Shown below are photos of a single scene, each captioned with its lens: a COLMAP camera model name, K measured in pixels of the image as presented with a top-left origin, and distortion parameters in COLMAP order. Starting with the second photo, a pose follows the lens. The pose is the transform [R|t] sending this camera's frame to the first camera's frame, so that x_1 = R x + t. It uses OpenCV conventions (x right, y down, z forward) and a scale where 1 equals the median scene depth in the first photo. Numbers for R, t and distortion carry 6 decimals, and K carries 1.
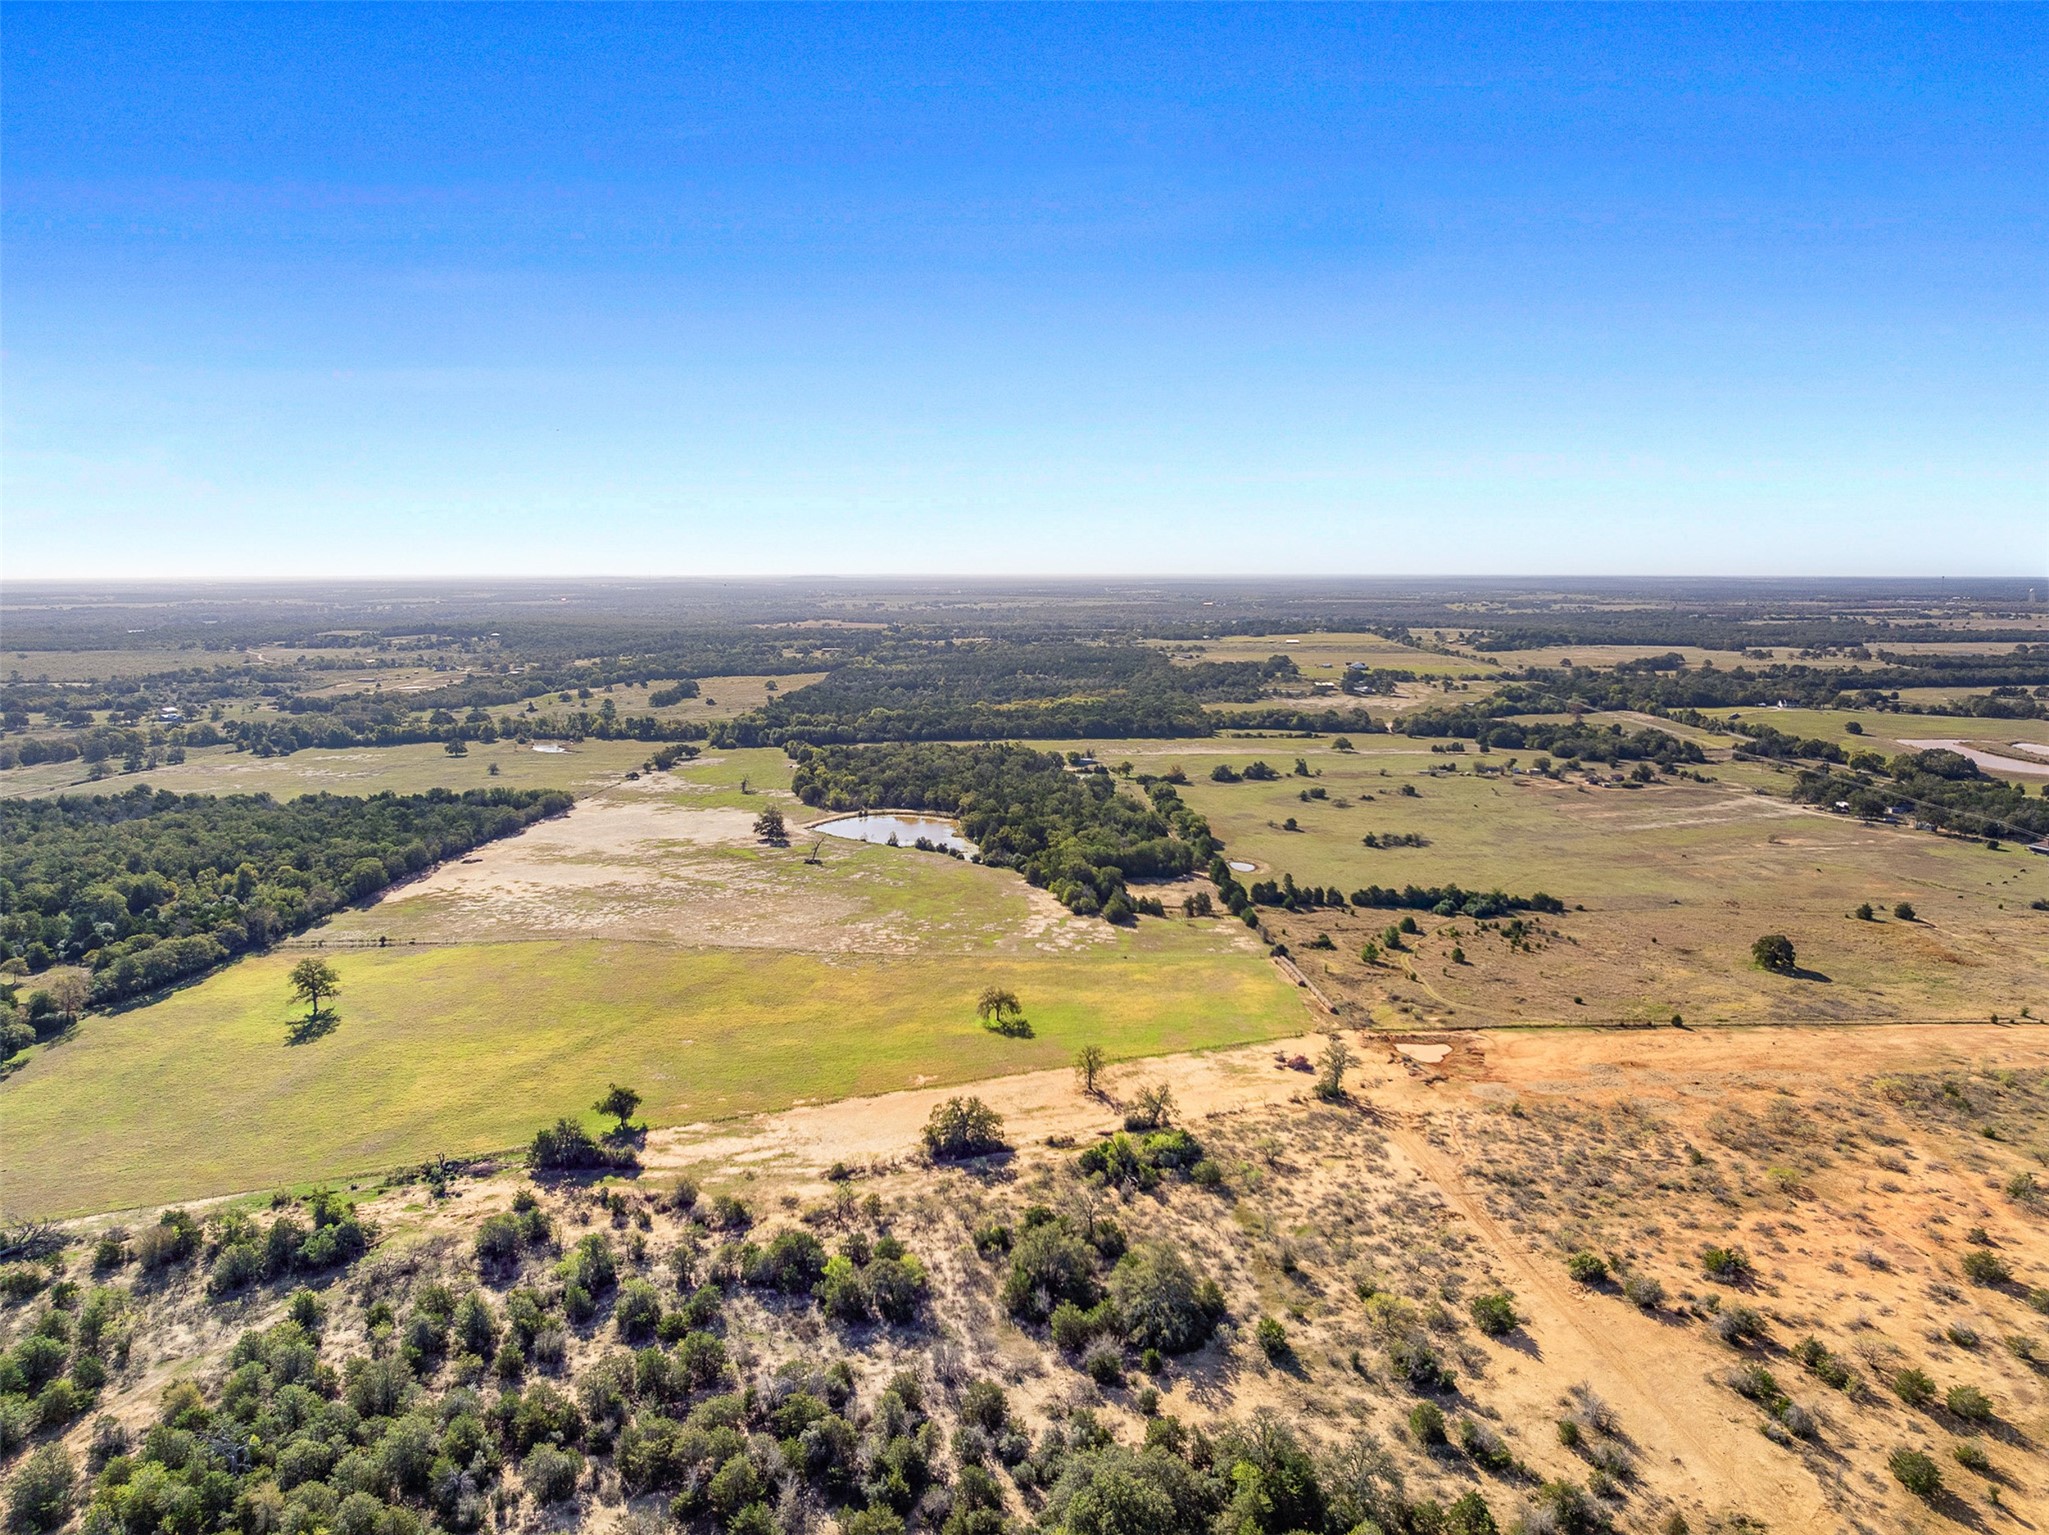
lens RADIAL K [[1443.3, 0, 1025.0], [0, 1443.3, 768.5], [0, 0, 1]] dist [-0.004625, -0.001043]
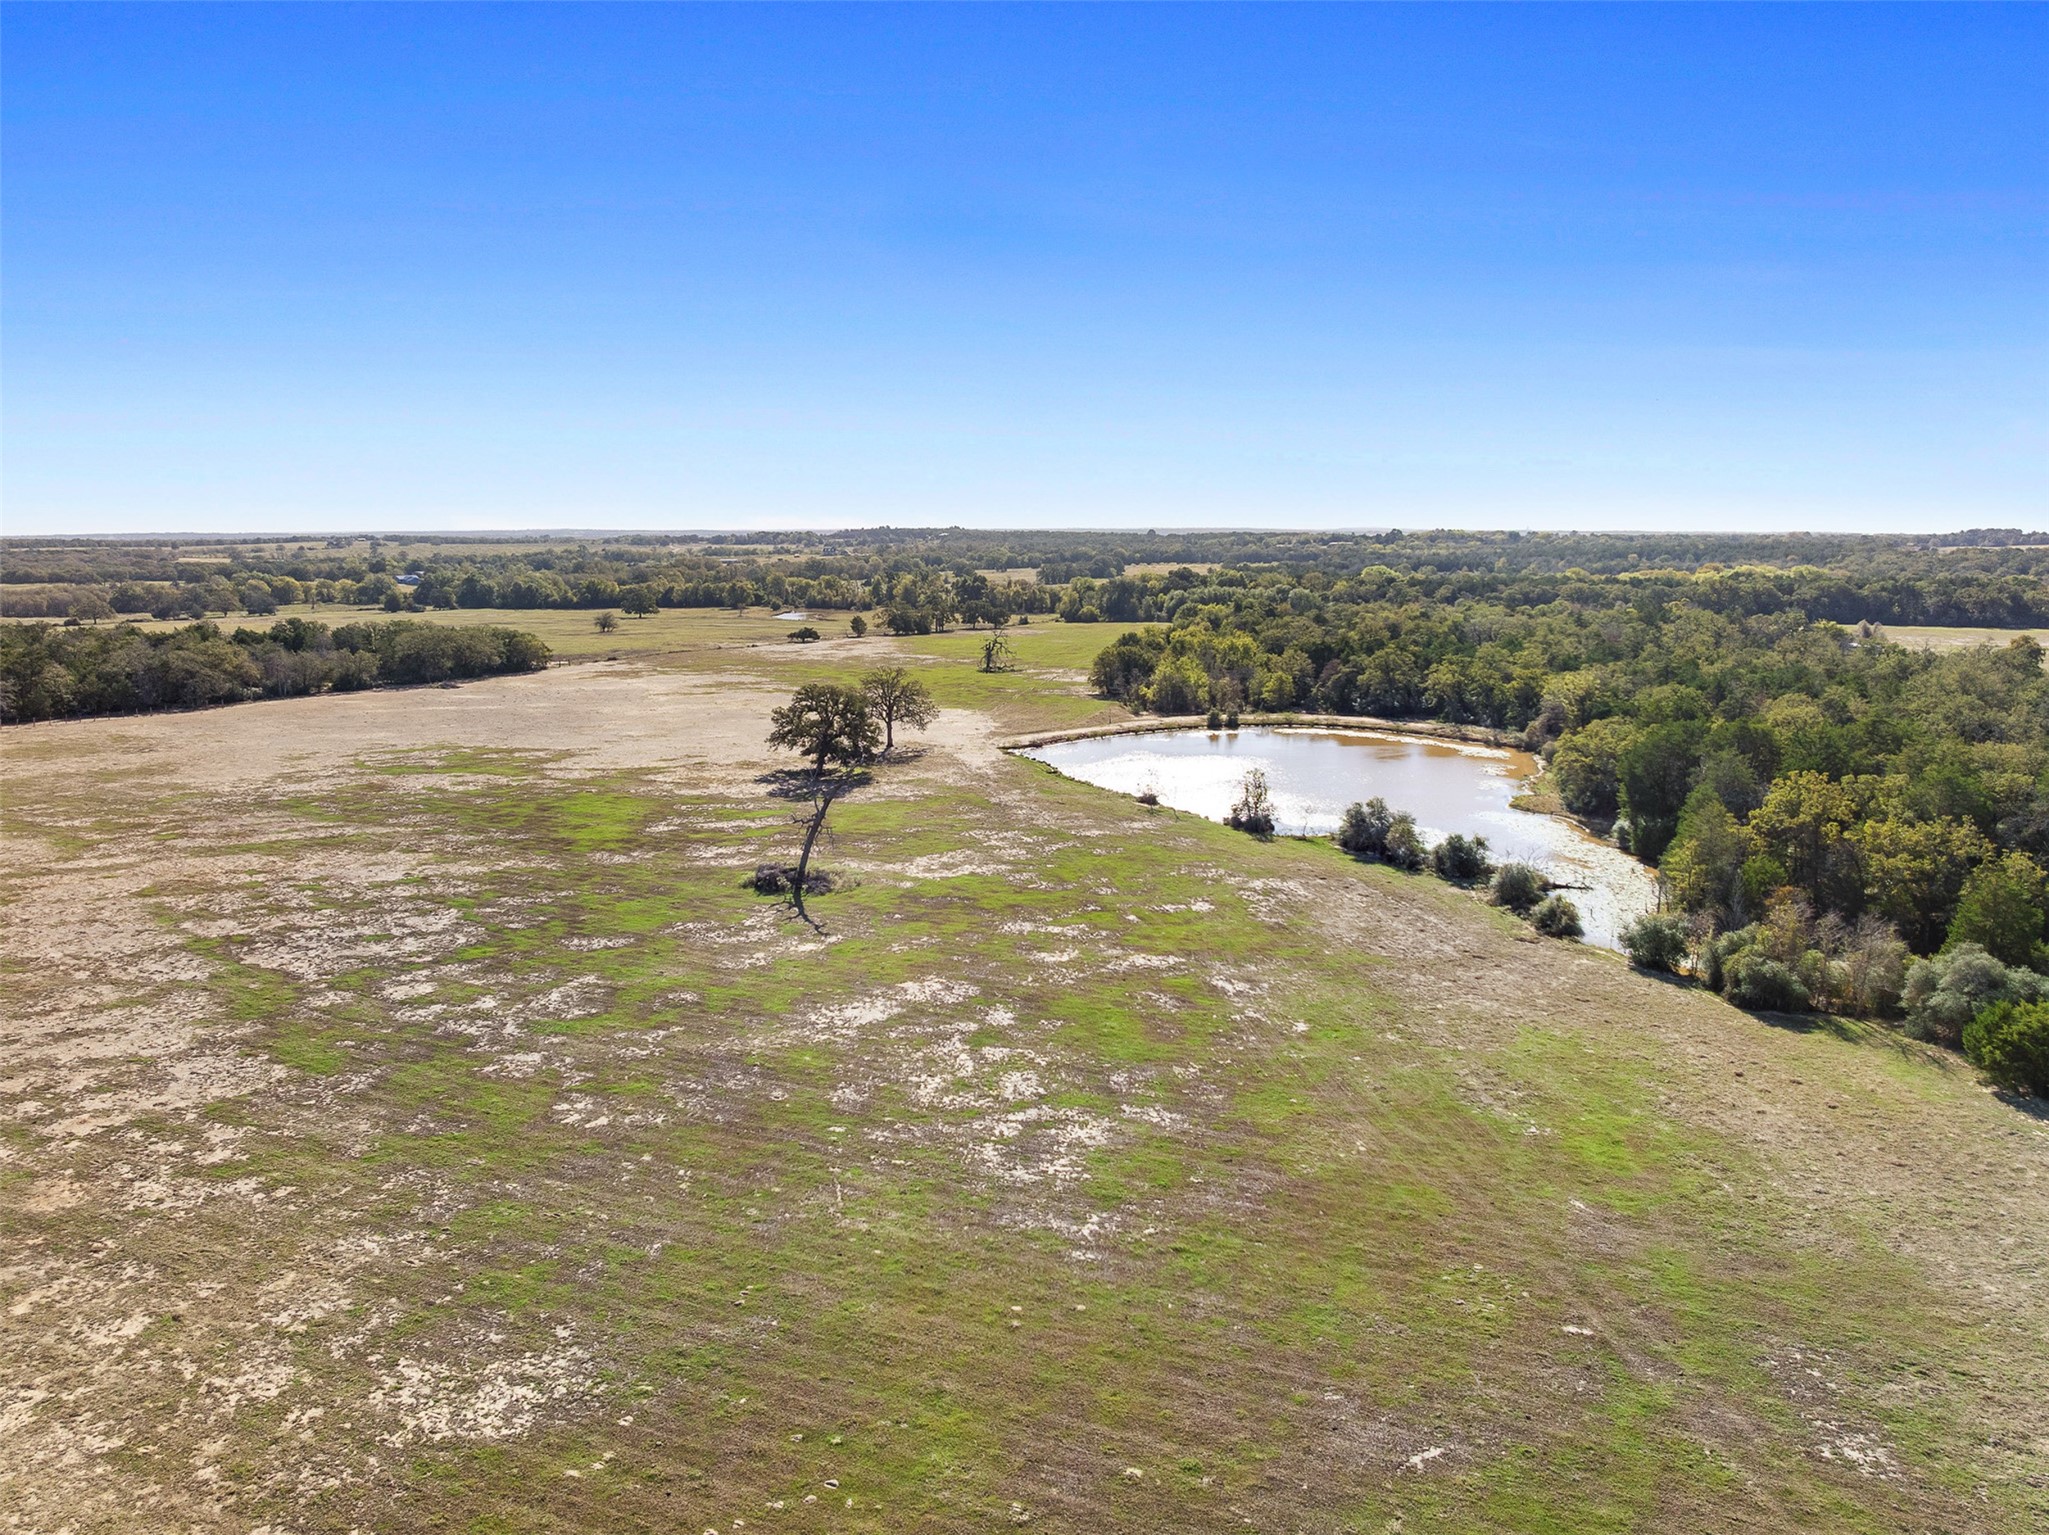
lens RADIAL K [[1443.3, 0, 1025.8], [0, 1443.3, 766.7], [0, 0, 1]] dist [-0.004625, -0.001043]
pose [[0.929922, 0.062938, -0.362332, -0.038785], [-0.052366, 0.997869, 0.038934, 0.034292], [0.364010, -0.017232, 0.931236, 0.746085]]
